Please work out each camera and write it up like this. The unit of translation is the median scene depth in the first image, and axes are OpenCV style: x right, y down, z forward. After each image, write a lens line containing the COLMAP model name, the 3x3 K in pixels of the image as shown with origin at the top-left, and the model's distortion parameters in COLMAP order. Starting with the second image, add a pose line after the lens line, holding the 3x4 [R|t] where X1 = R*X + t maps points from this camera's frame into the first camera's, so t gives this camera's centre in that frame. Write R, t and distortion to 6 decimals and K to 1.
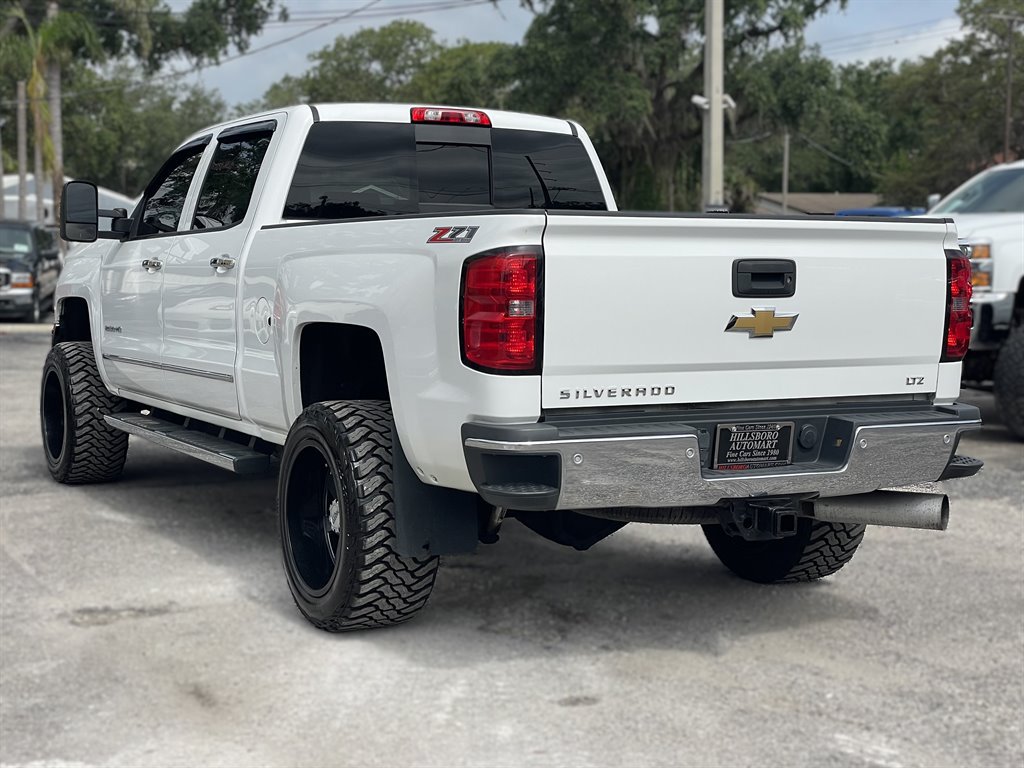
lens RADIAL K [[1651.0, 0, 512.5], [0, 1651.0, 385.1], [0, 0, 1]] dist [0.247039, -0.923719]
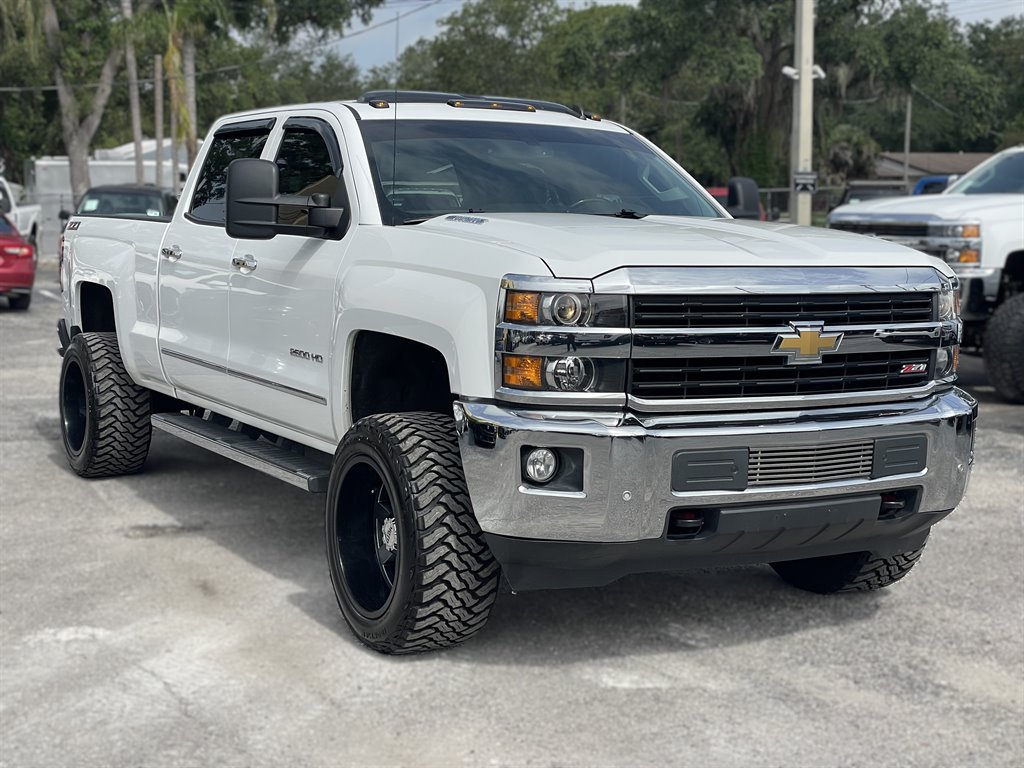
lens RADIAL K [[1651.0, 0, 512.5], [0, 1651.0, 385.1], [0, 0, 1]] dist [0.247039, -0.923719]
pose [[0.995966, 0.011791, -0.088957, 0.121879], [-0.009302, 0.999555, 0.028344, -0.010255], [0.089252, -0.027402, 0.995632, -0.204438]]
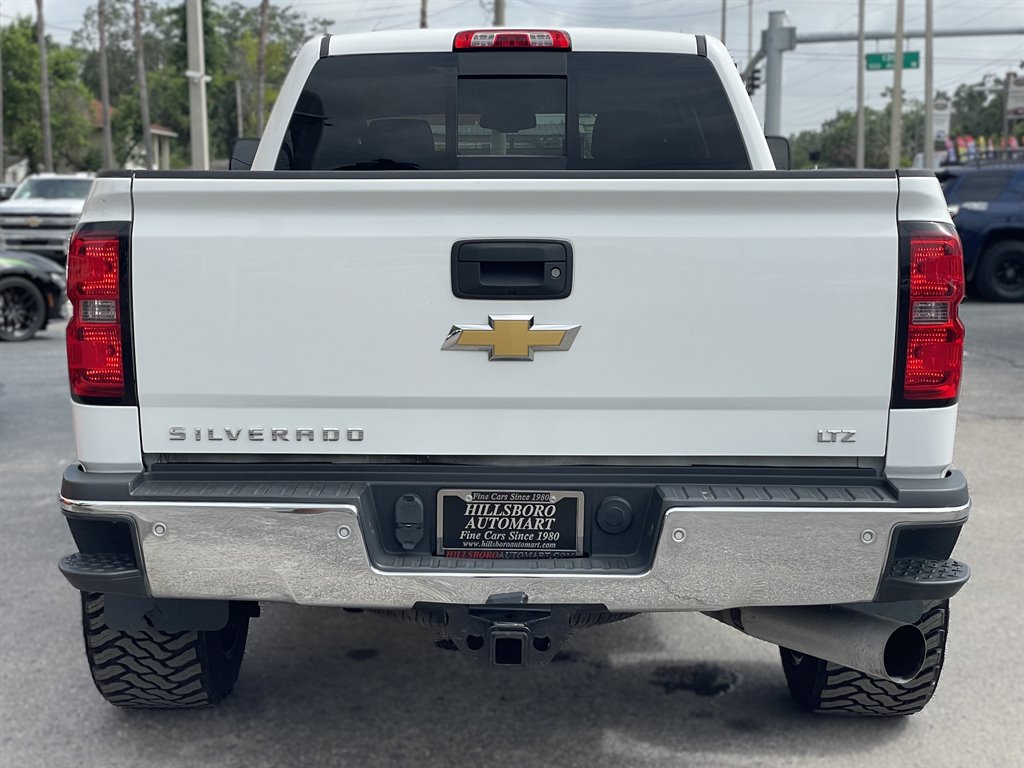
lens RADIAL K [[1658.0, 0, 492.6], [0, 1658.0, 384.4], [0, 0, 1]] dist [0.144413, -0.023819]
pose [[0.867055, 0.049063, -0.495791, 0.351713], [-0.032883, 0.998605, 0.041314, -0.034737], [0.497127, -0.019518, 0.867458, 0.326850]]
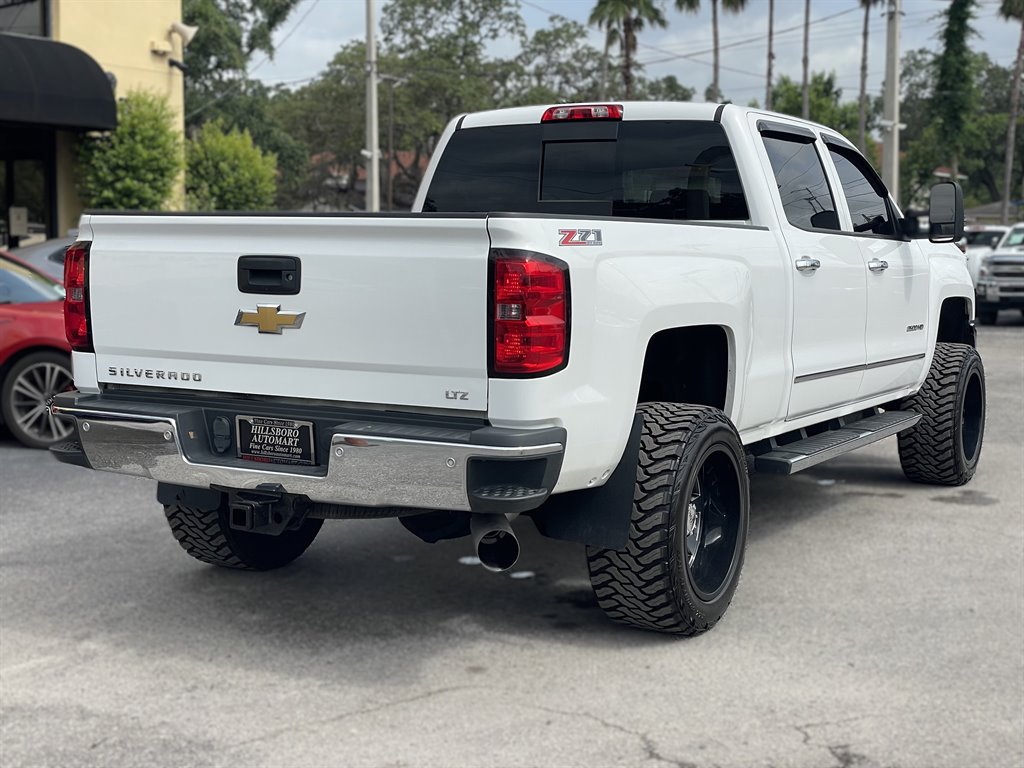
lens RADIAL K [[1599.9, 0, 511.9], [0, 1599.9, 382.0], [0, 0, 1]] dist [0.230624, -0.755373]
pose [[0.521632, 0.077846, -0.849612, 0.797483], [-0.074088, 0.996200, 0.045790, -0.041445], [0.849948, 0.039061, 0.525417, 0.463142]]
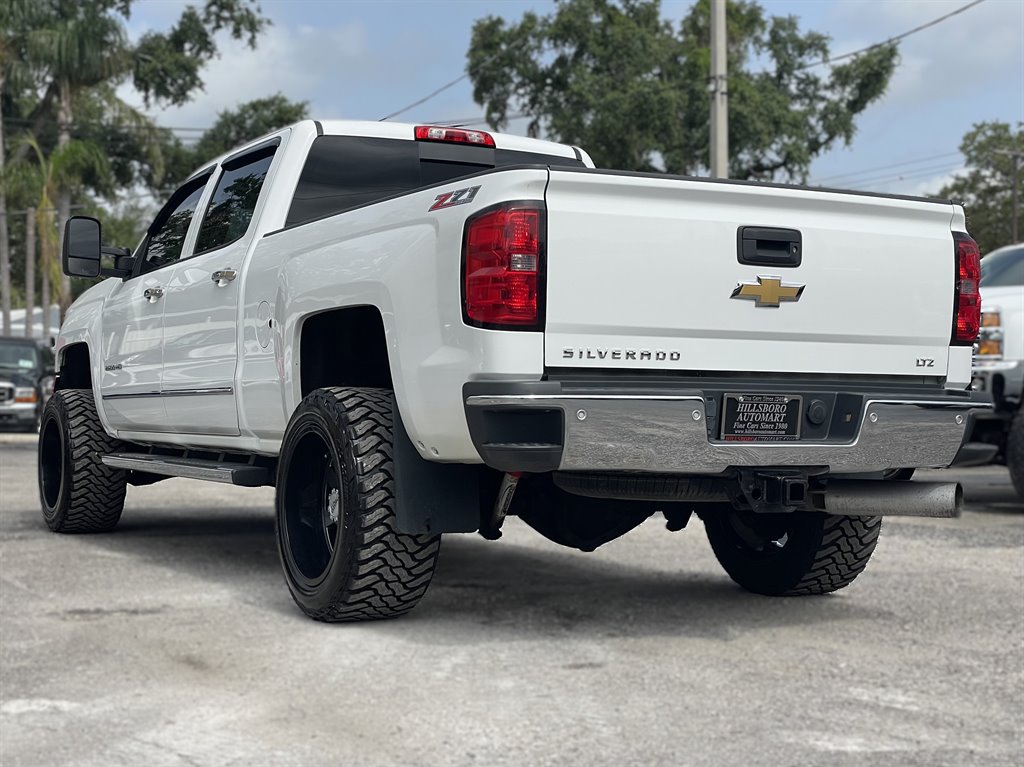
lens RADIAL K [[1665.5, 0, 512.0], [0, 1665.5, 383.5], [0, 0, 1]] dist [0.260122, -1.058080]
pose [[0.999987, -0.000096, -0.005029, 0.002363], [-0.000386, 0.995394, -0.095871, 0.084625], [0.005015, 0.095872, 0.995381, 0.010331]]
